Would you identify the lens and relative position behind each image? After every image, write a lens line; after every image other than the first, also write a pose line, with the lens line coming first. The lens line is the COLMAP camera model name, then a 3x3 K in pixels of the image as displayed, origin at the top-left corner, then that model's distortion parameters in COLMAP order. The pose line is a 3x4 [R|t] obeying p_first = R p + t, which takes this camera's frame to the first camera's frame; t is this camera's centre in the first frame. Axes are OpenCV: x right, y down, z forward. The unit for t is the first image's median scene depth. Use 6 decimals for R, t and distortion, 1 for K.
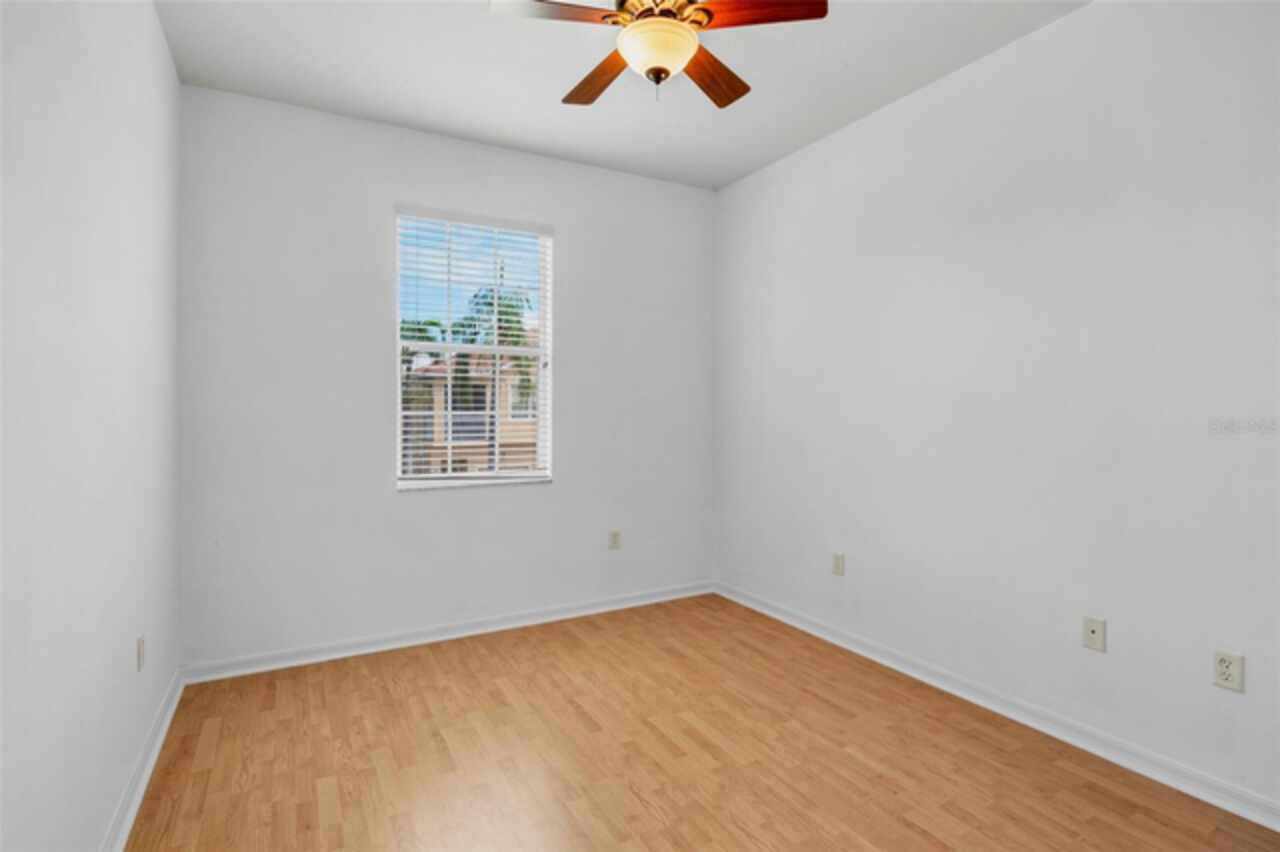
lens RADIAL K [[626.4, 0, 635.7], [0, 626.4, 415.5], [0, 0, 1]] dist [0.001017, -0.000872]
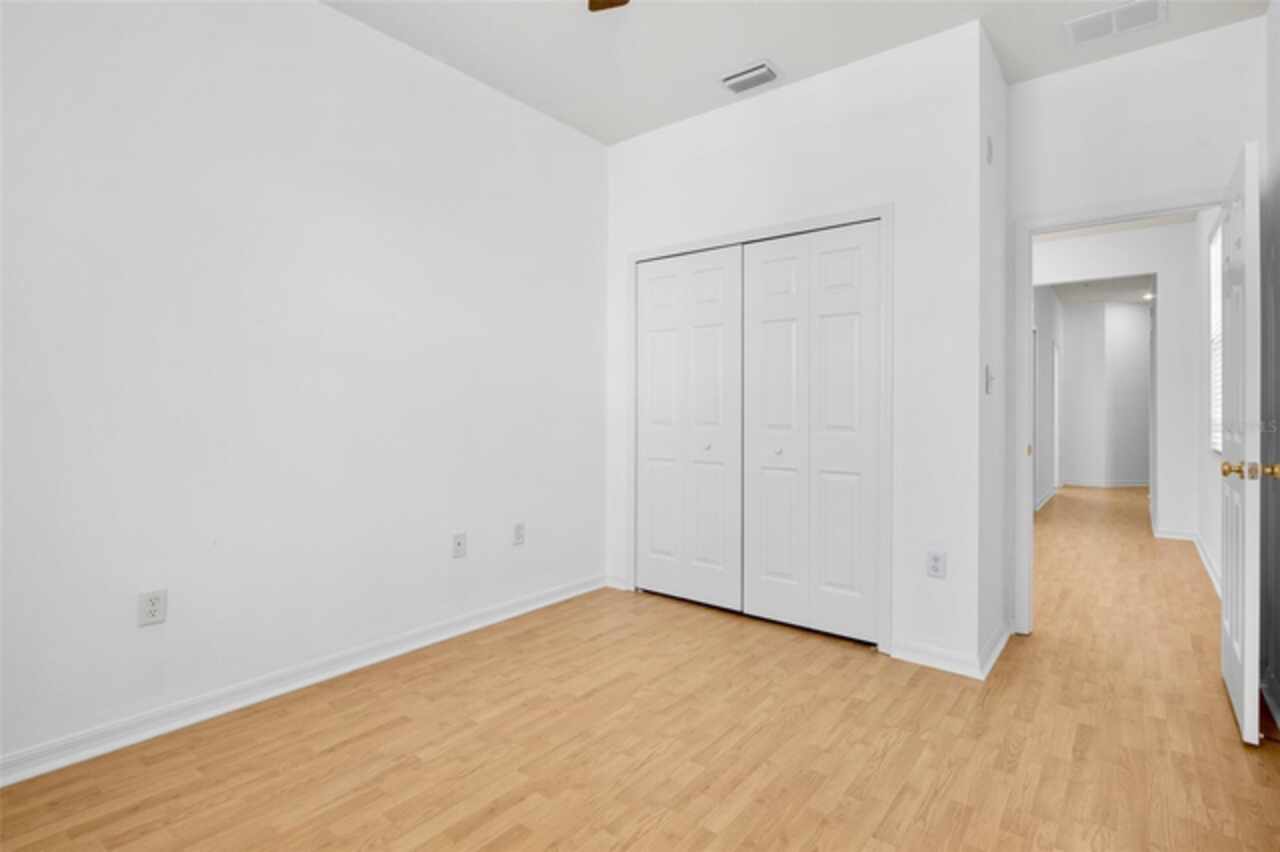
lens RADIAL K [[626.4, 0, 635.7], [0, 626.4, 415.5], [0, 0, 1]] dist [0.001017, -0.000872]
pose [[-0.375250, -0.008516, 0.926884, -0.624210], [0.009620, 0.999868, 0.013081, 0.056342], [-0.926874, 0.013825, -0.375119, 1.112649]]
